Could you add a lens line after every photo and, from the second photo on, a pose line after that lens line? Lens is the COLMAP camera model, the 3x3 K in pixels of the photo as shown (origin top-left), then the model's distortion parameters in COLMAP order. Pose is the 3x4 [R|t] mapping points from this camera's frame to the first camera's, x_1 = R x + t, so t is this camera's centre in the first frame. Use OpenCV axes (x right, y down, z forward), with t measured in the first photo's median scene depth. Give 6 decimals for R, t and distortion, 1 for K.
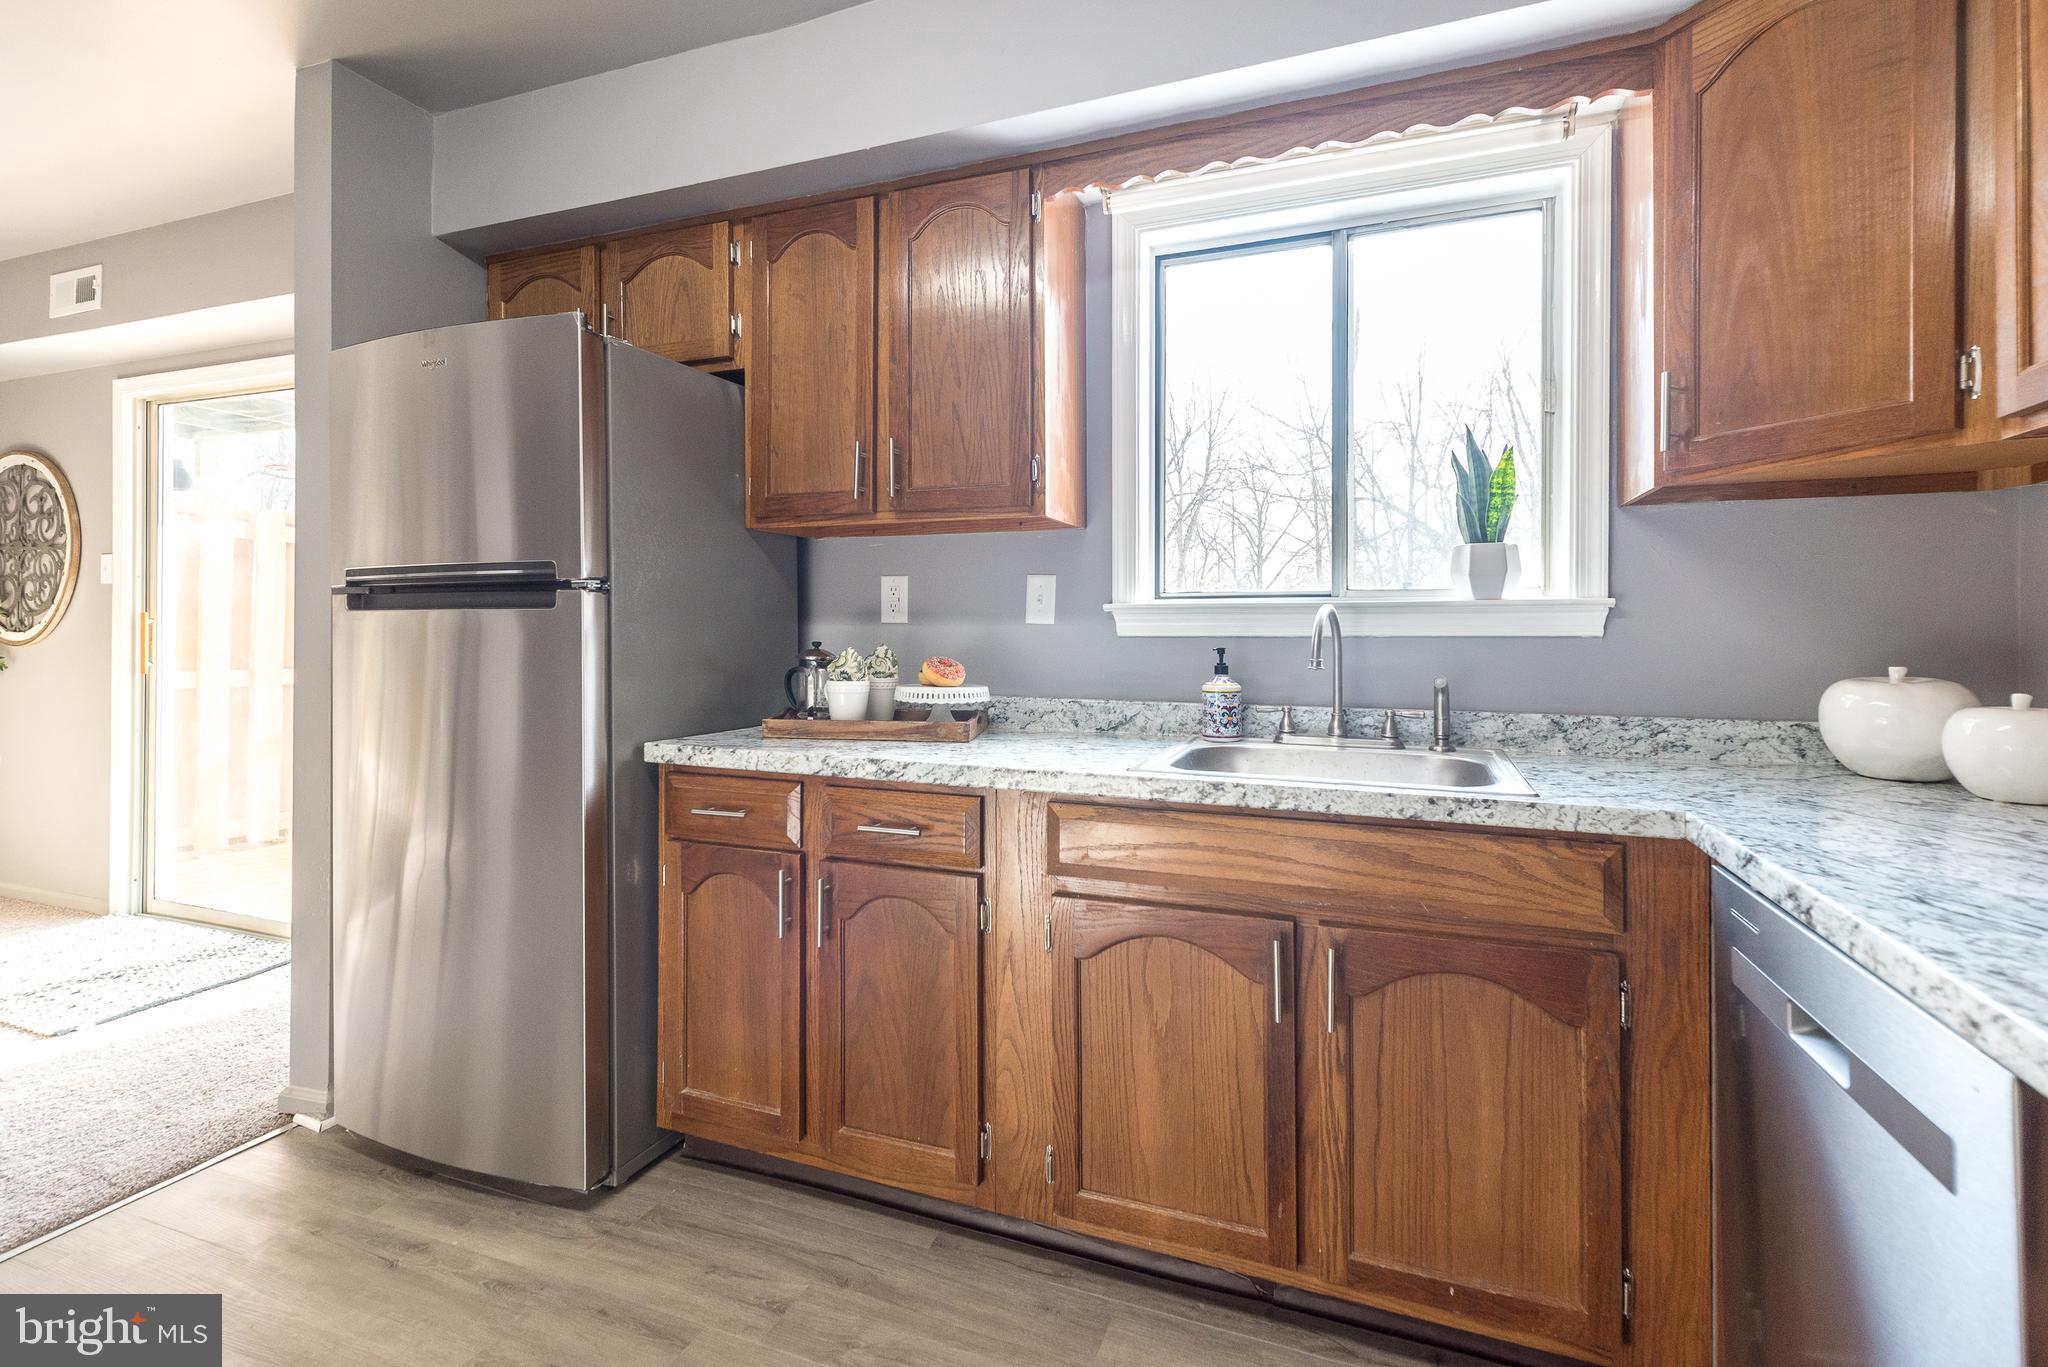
lens RADIAL K [[967.3, 0, 1018.3], [0, 967.3, 665.3], [0, 0, 1]] dist [0.001078, 0.000108]
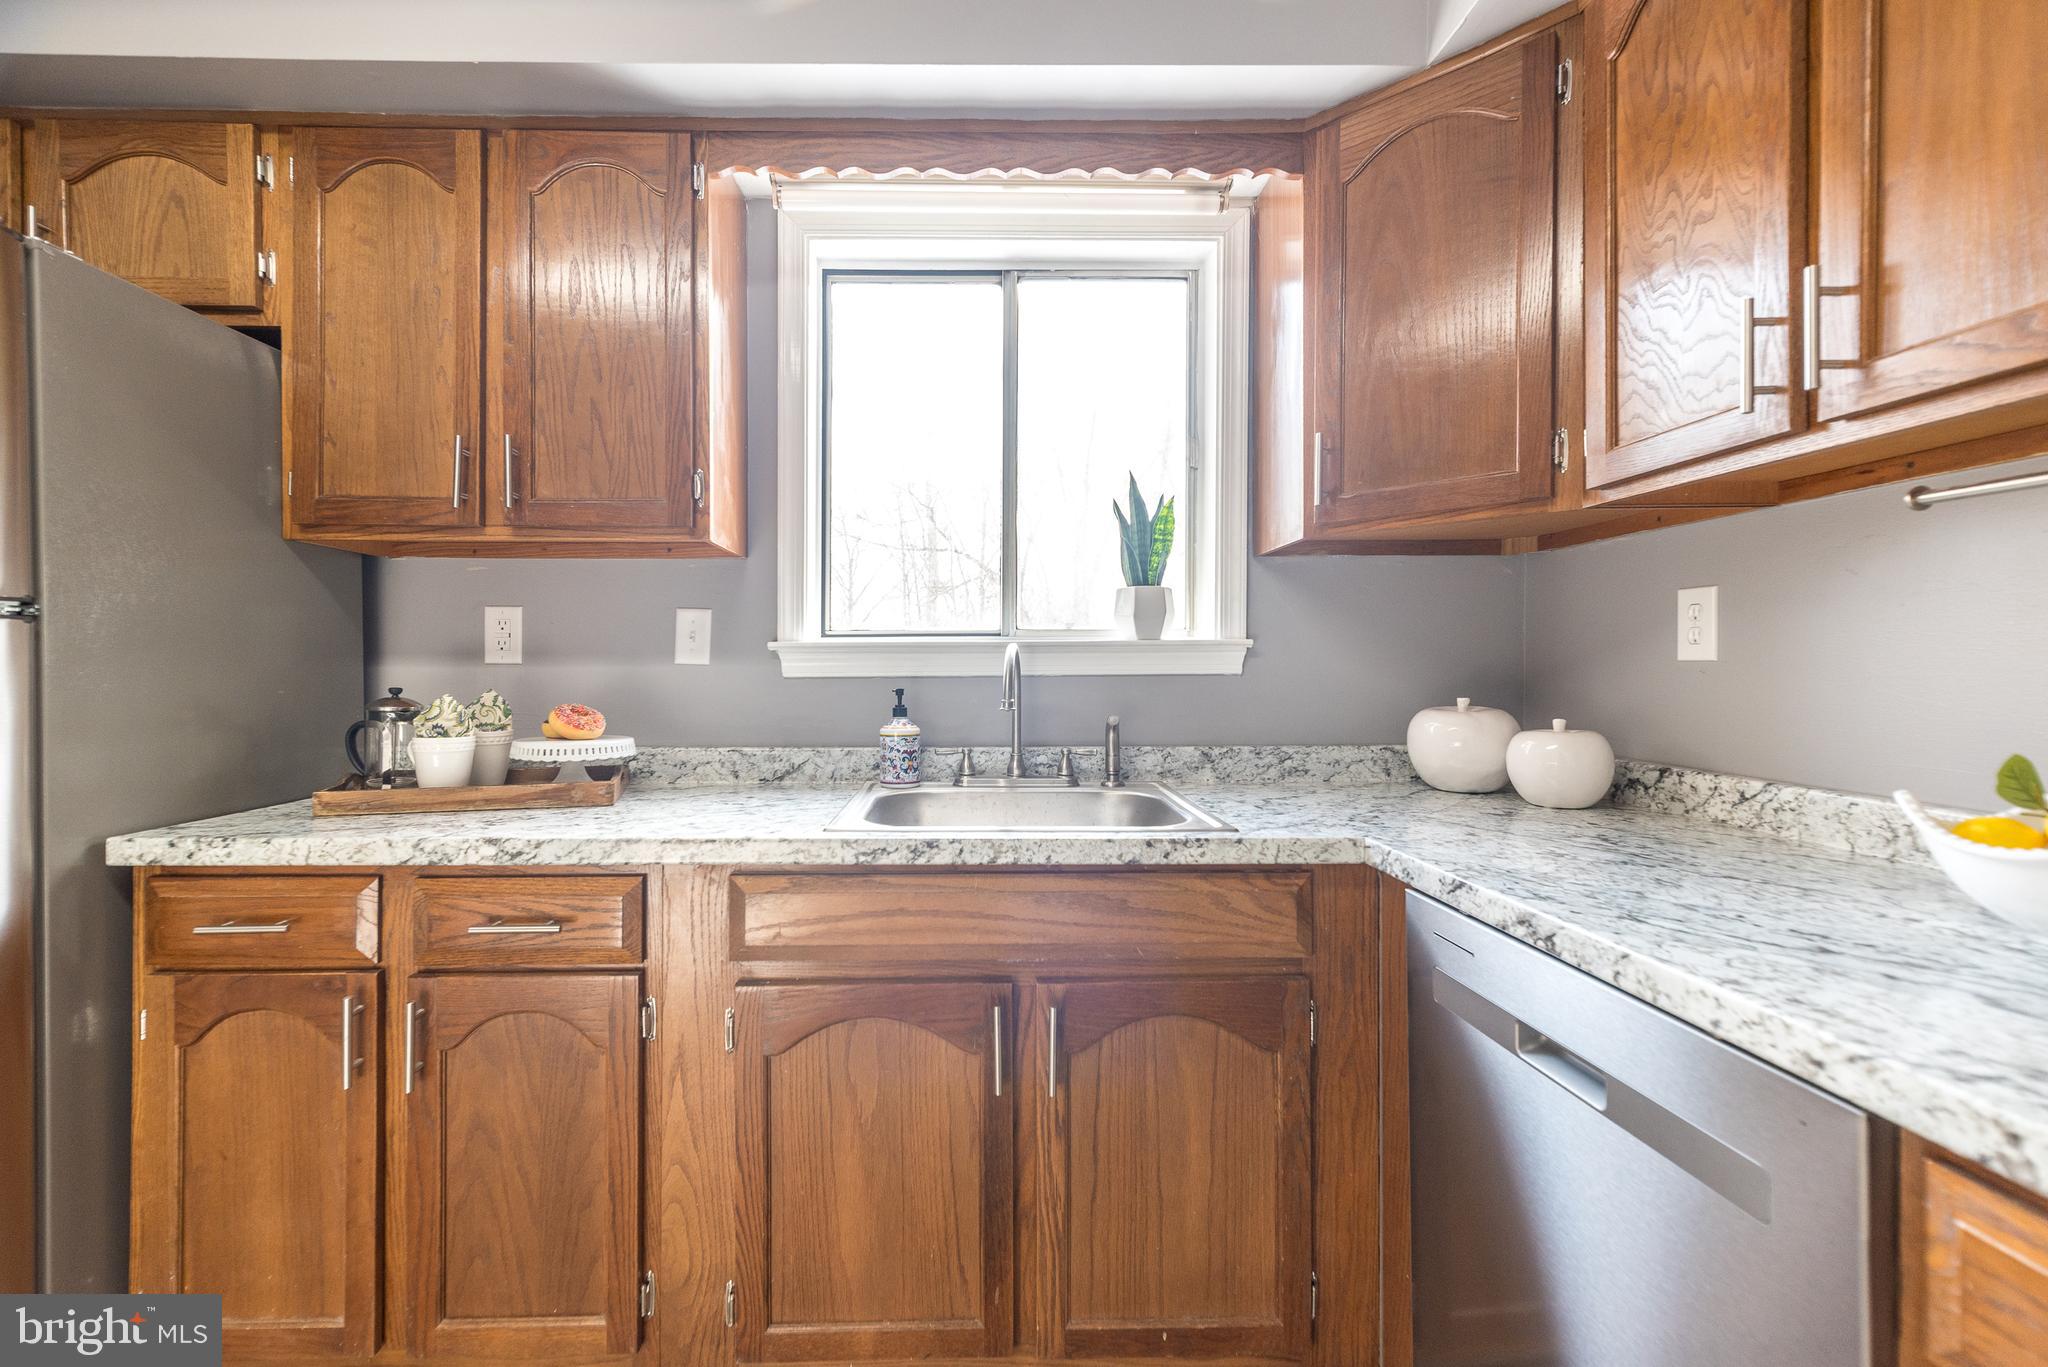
lens RADIAL K [[904.9, 0, 987.7], [0, 904.9, 679.5], [0, 0, 1]] dist [0.005665, 0.000475]
pose [[0.921901, -0.009871, 0.387299, -0.062065], [0.019080, 0.999619, -0.019938, -0.009014], [-0.386955, 0.025771, 0.921738, 0.168187]]
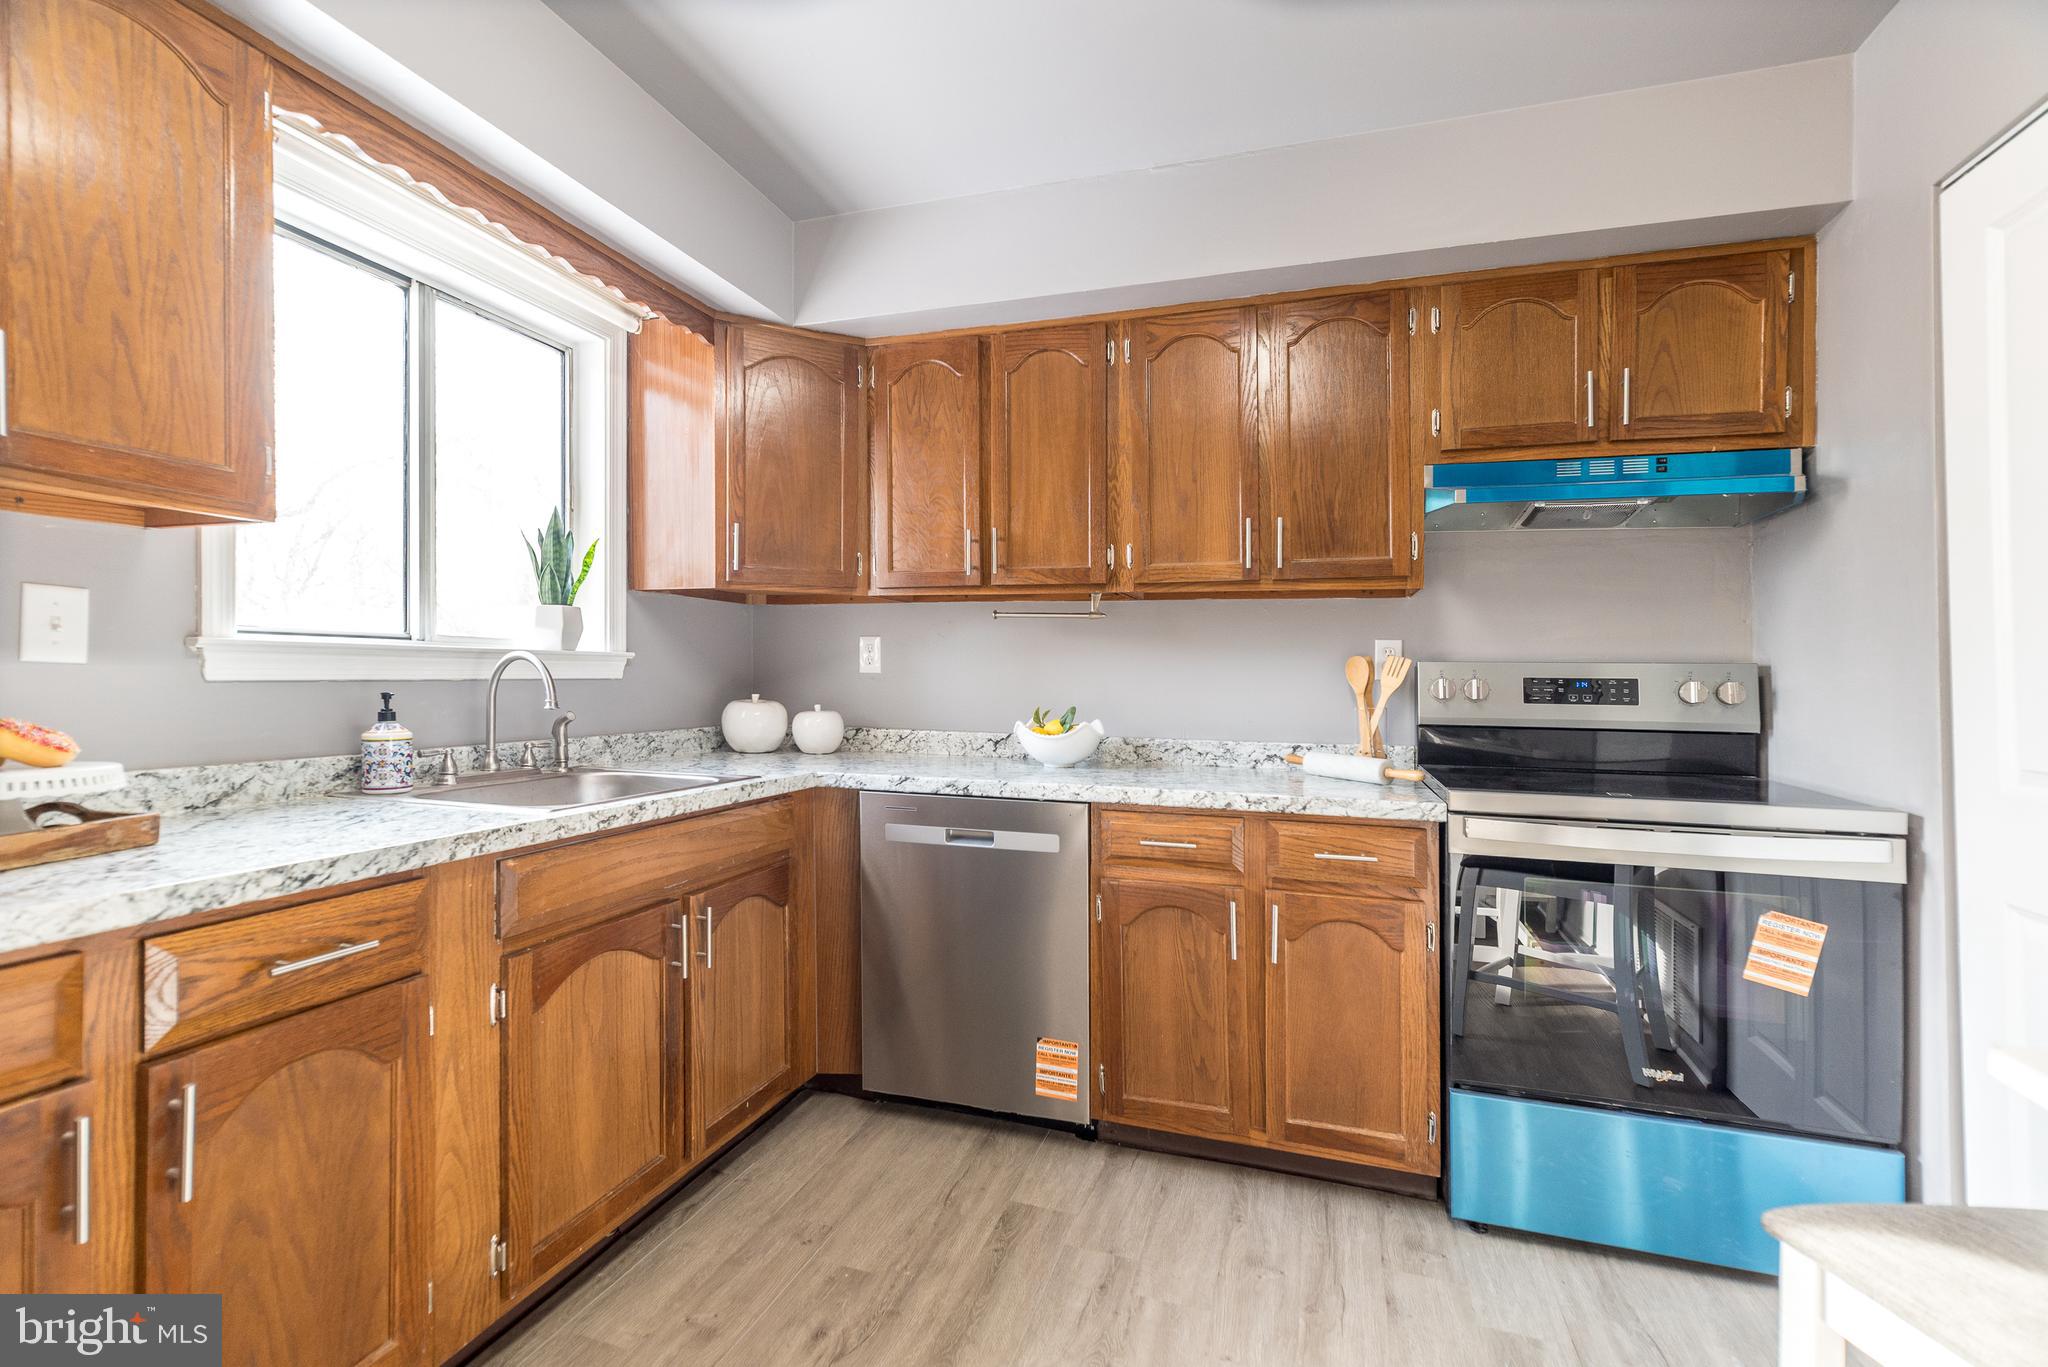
lens RADIAL K [[894.5, 0, 1029.0], [0, 894.5, 690.9], [0, 0, 1]] dist [0.007137, -0.000417]
pose [[-0.069557, -0.017778, 0.997420, -0.796338], [0.028497, 0.999398, 0.019801, -0.021988], [-0.997171, 0.029801, -0.069008, 0.513304]]
